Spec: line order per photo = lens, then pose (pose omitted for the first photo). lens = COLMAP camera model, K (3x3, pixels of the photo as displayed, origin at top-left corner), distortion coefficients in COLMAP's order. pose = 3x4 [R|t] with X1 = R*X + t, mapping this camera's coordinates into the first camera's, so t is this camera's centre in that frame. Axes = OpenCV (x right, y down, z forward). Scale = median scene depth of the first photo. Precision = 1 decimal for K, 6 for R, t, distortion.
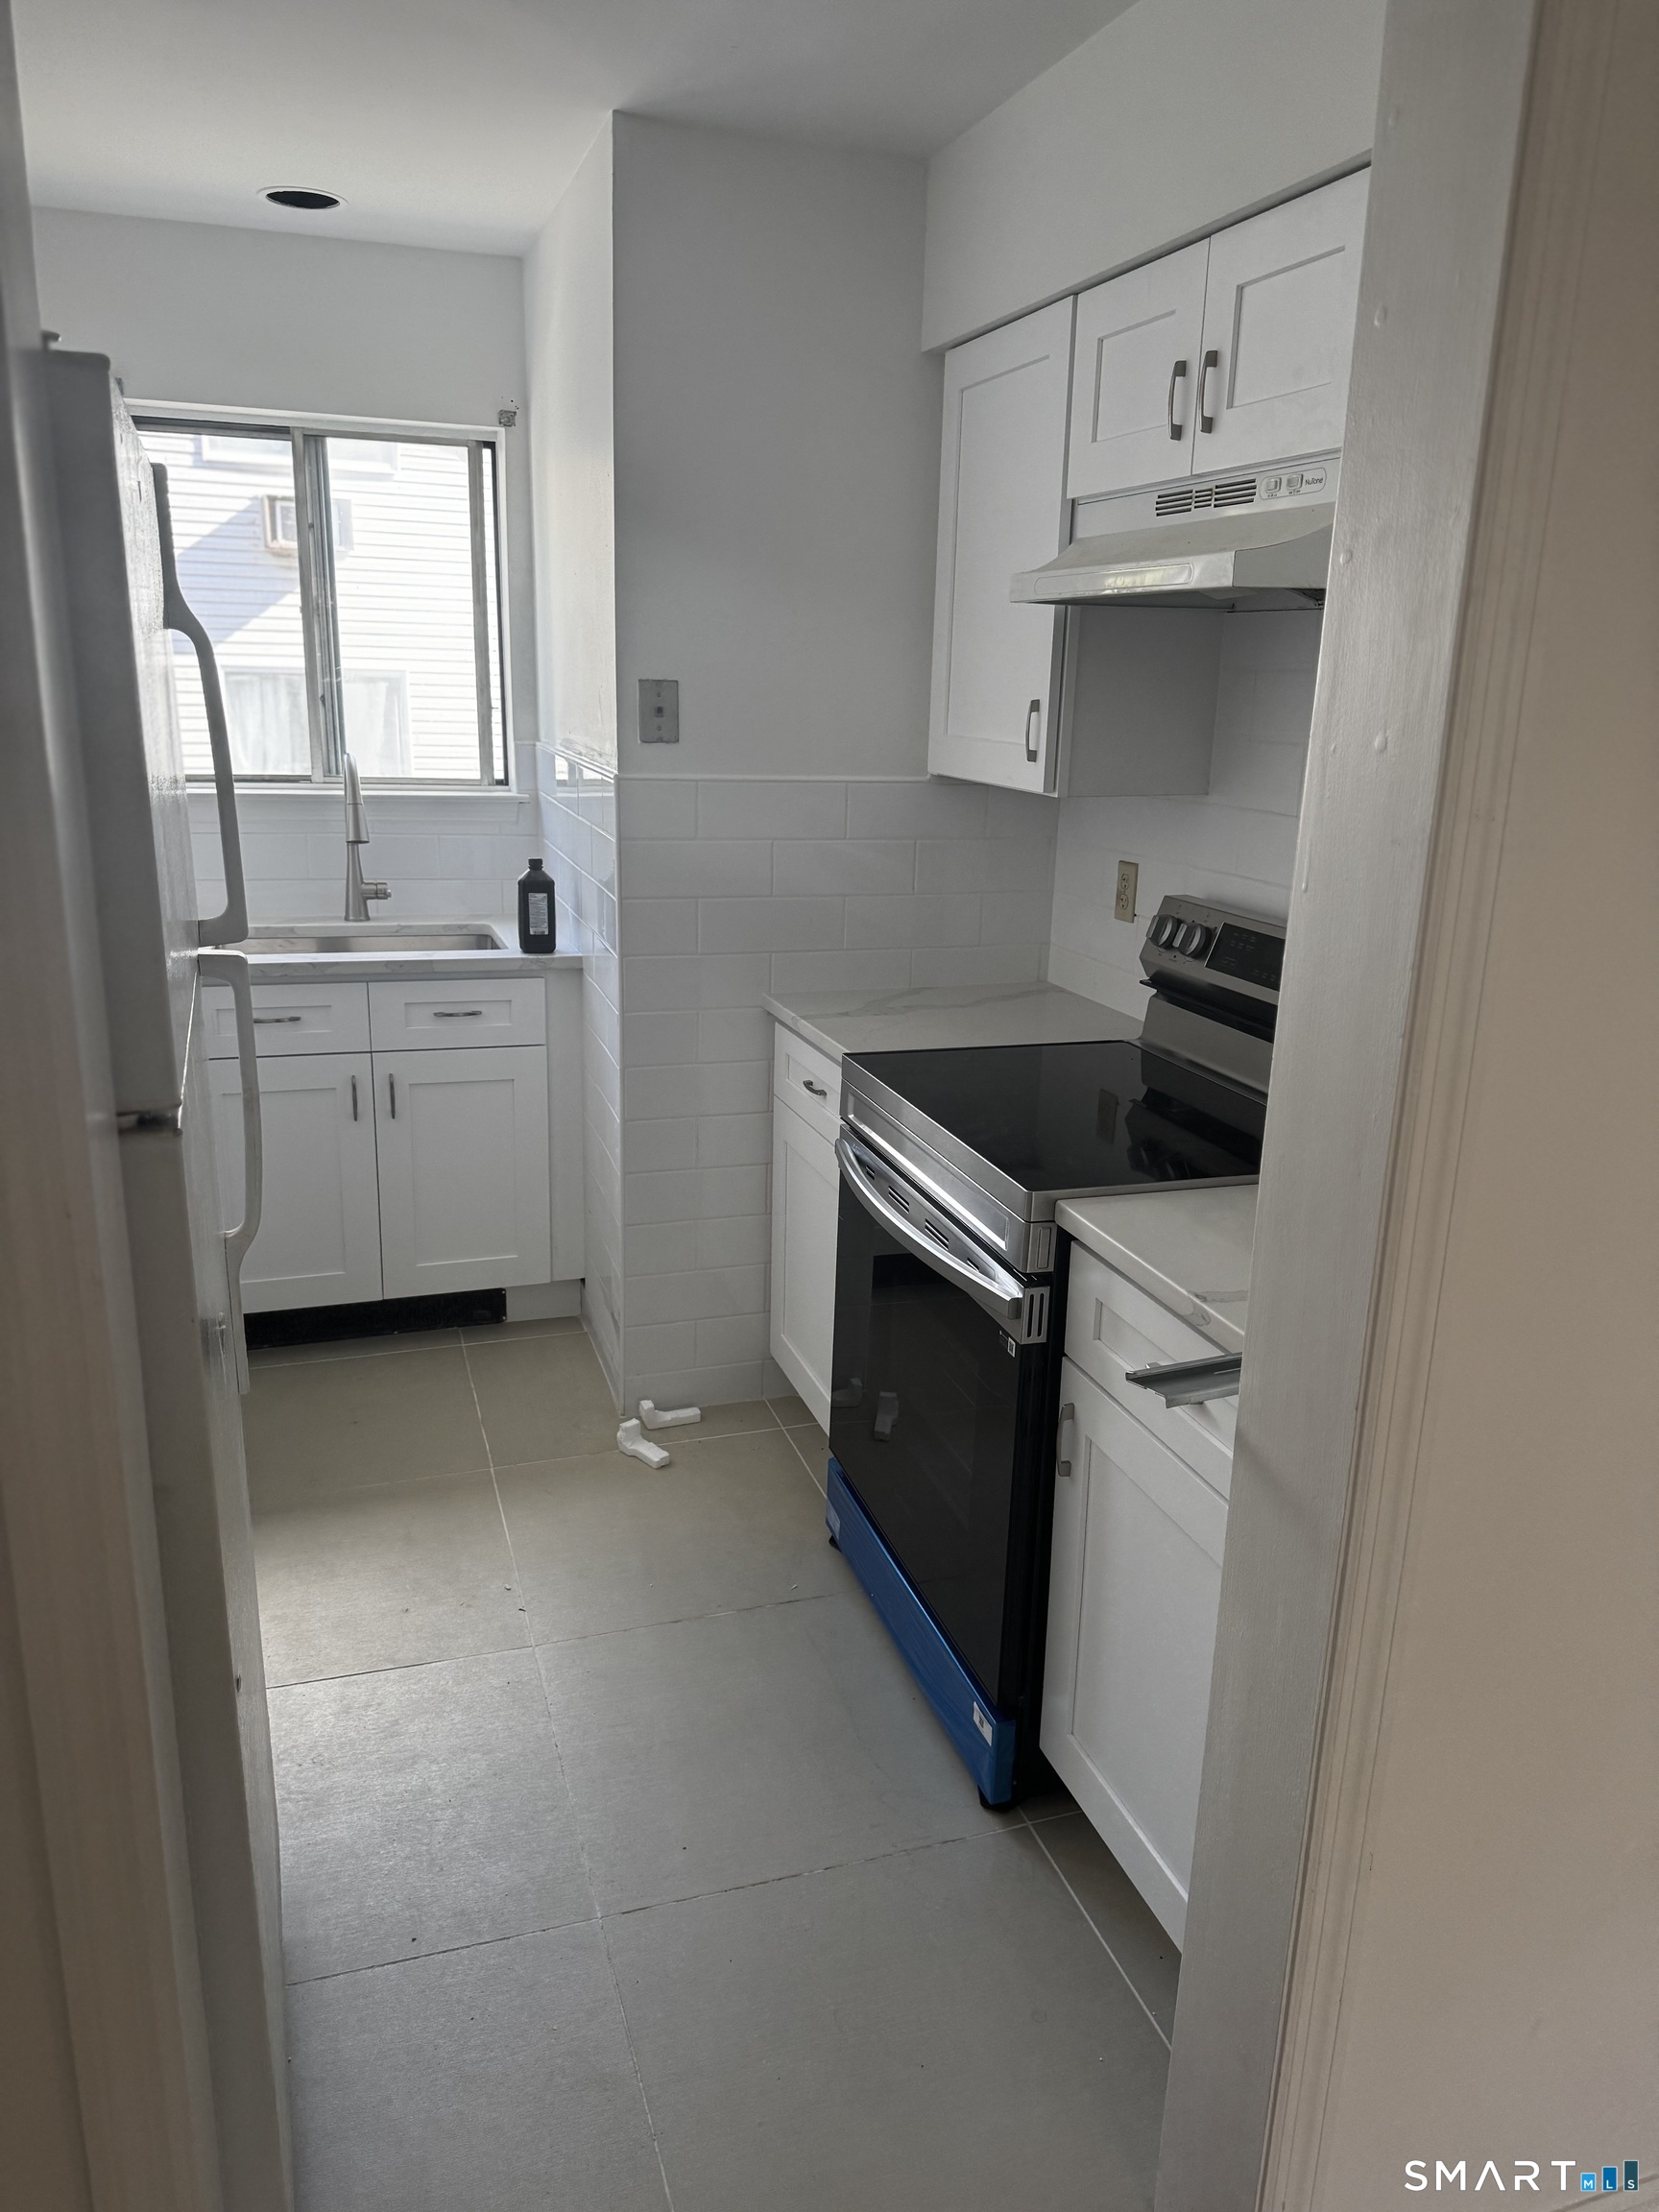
lens RADIAL K [[1568.1, 0, 824.8], [0, 1568.1, 1116.5], [0, 0, 1]] dist [0.038838, -0.035795]
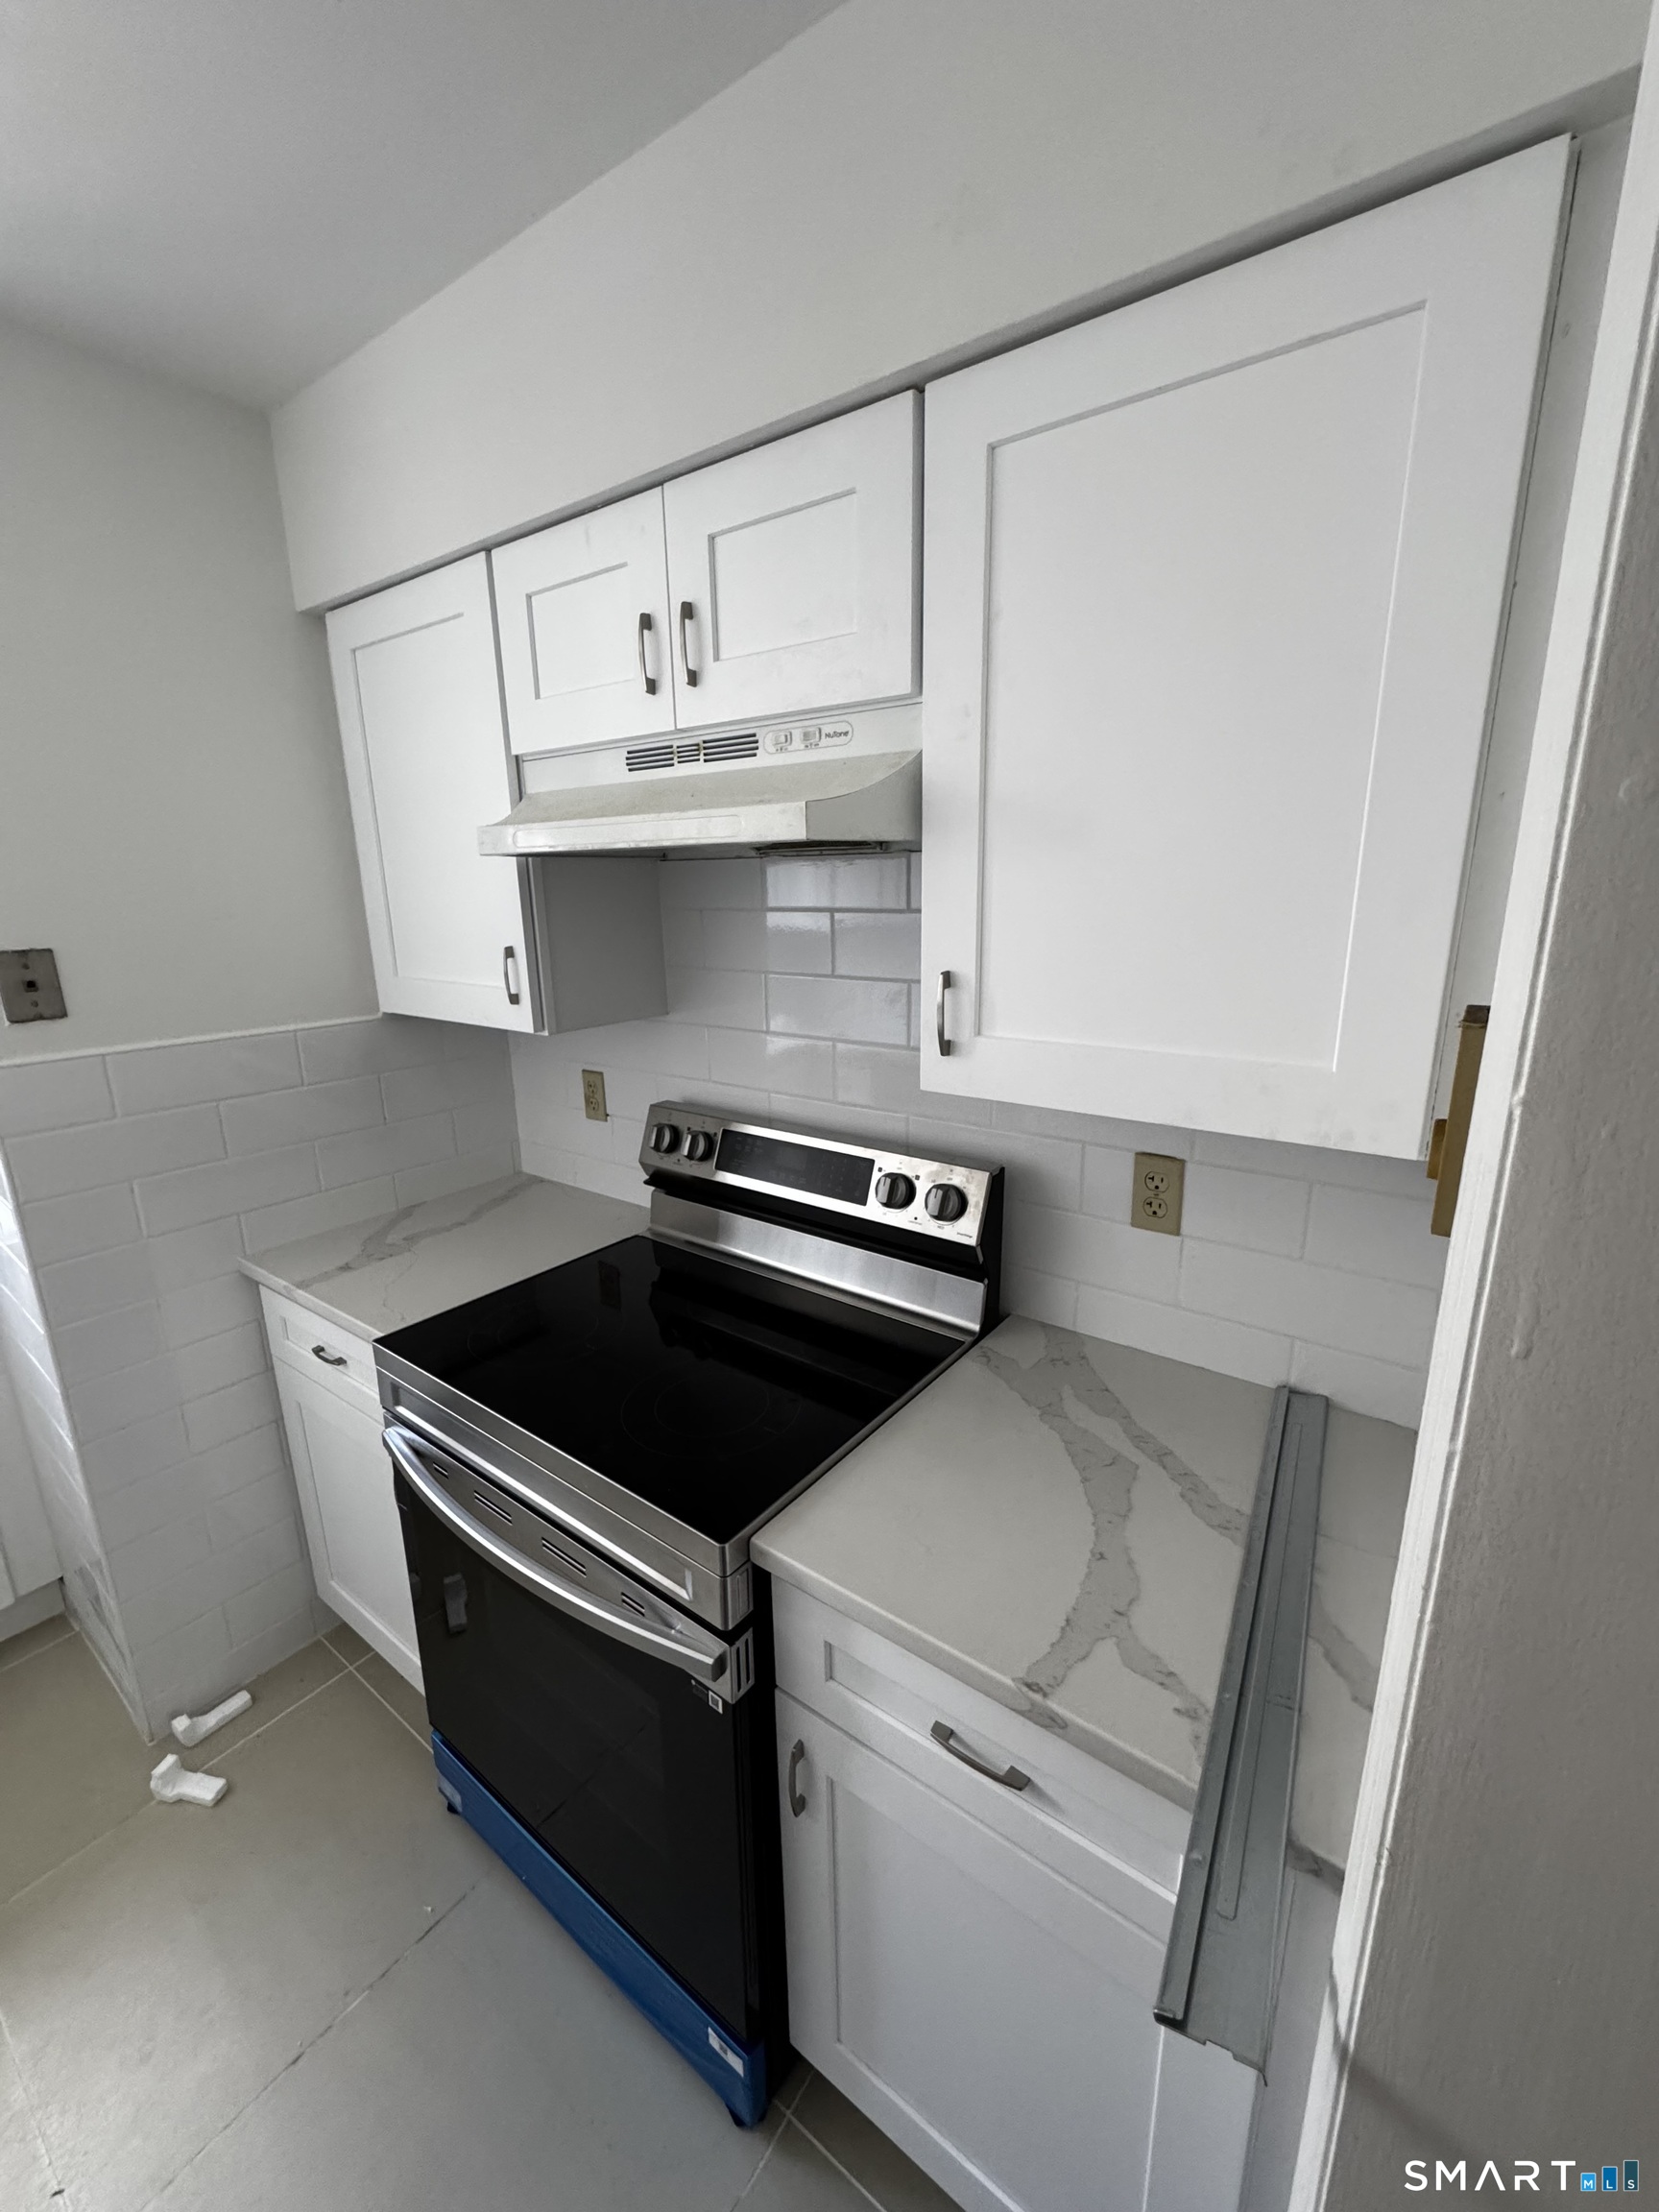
lens RADIAL K [[886.7, 0, 846.9], [0, 886.7, 1105.9], [0, 0, 1]] dist [0.002872, -0.002787]
pose [[0.810383, -0.176593, 0.558655, -0.029743], [0.193554, 0.980654, 0.029220, -0.138418], [-0.553007, 0.084451, 0.828885, 0.408425]]
